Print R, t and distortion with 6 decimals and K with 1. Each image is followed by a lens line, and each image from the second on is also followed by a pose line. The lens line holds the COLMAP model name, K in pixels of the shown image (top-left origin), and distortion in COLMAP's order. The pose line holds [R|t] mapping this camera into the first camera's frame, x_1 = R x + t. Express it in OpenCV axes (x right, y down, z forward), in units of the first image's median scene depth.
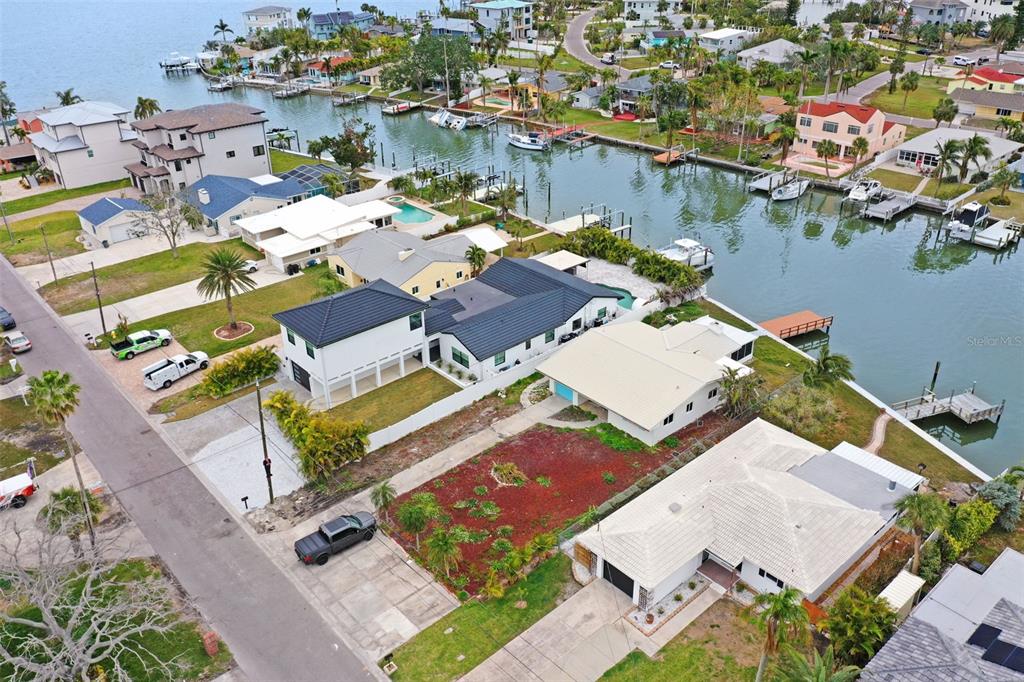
lens RADIAL K [[818.7, 0, 512.0], [0, 818.7, 341.0], [0, 0, 1]] dist [0.012260, 0.002875]
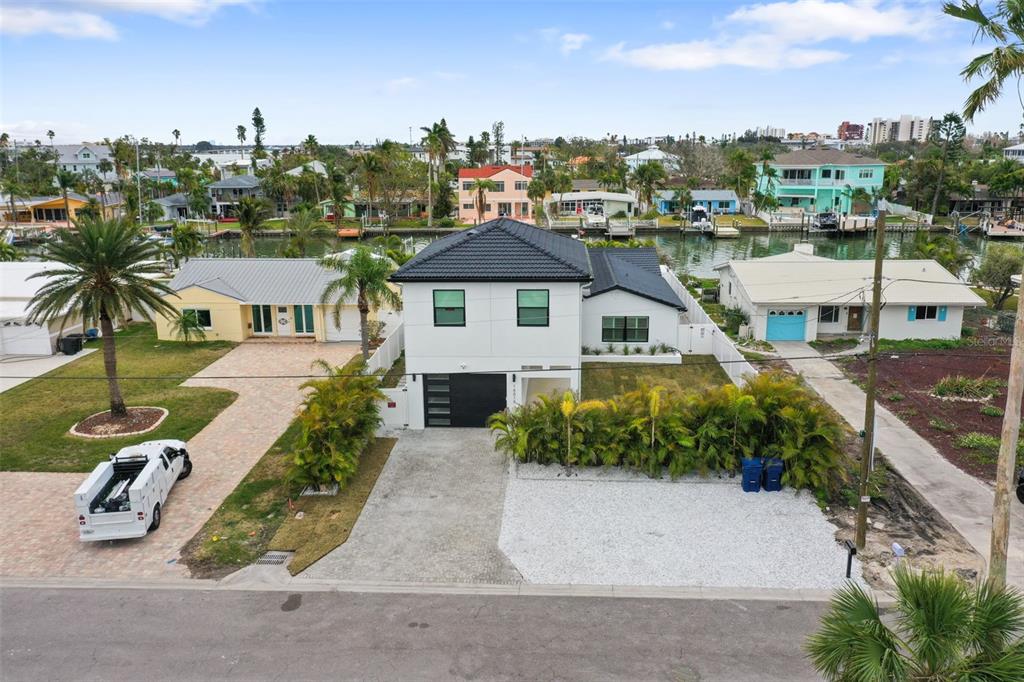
lens RADIAL K [[818.7, 0, 512.0], [0, 818.7, 341.0], [0, 0, 1]] dist [0.012260, 0.002875]
pose [[0.699882, -0.153042, 0.697670, -0.432221], [0.333370, 0.933849, -0.129577, 0.062433], [-0.631687, 0.323271, 0.704604, 0.501839]]
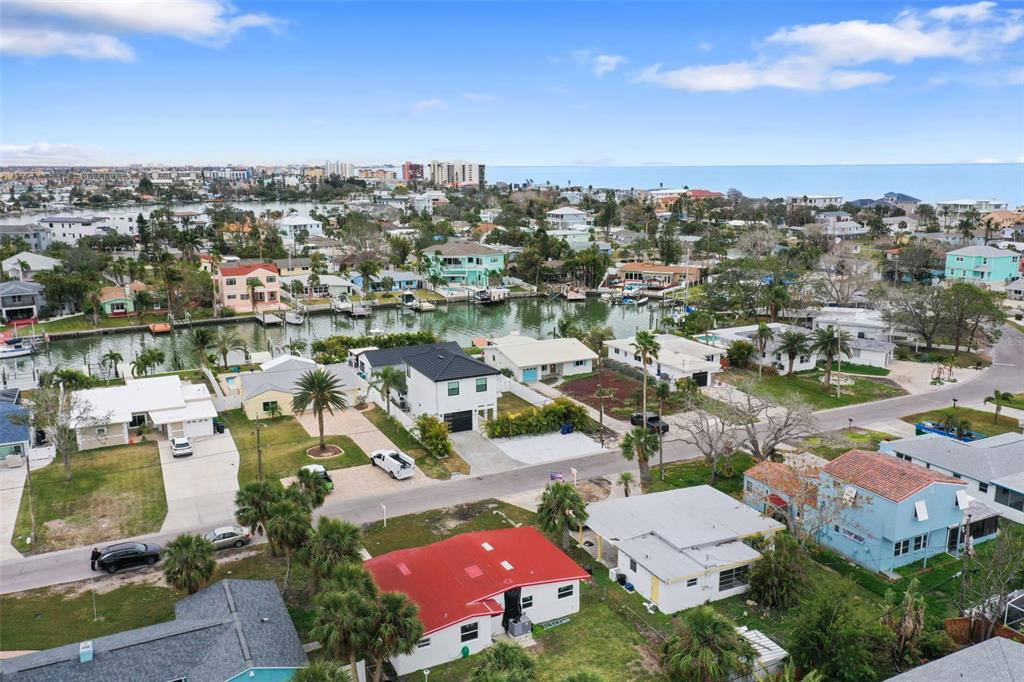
lens RADIAL K [[818.7, 0, 512.0], [0, 818.7, 341.0], [0, 0, 1]] dist [0.012260, 0.002875]
pose [[0.257673, -0.184567, 0.948441, -1.081216], [0.455416, 0.888915, 0.049255, -0.069619], [-0.852174, 0.419243, 0.313104, 0.379429]]
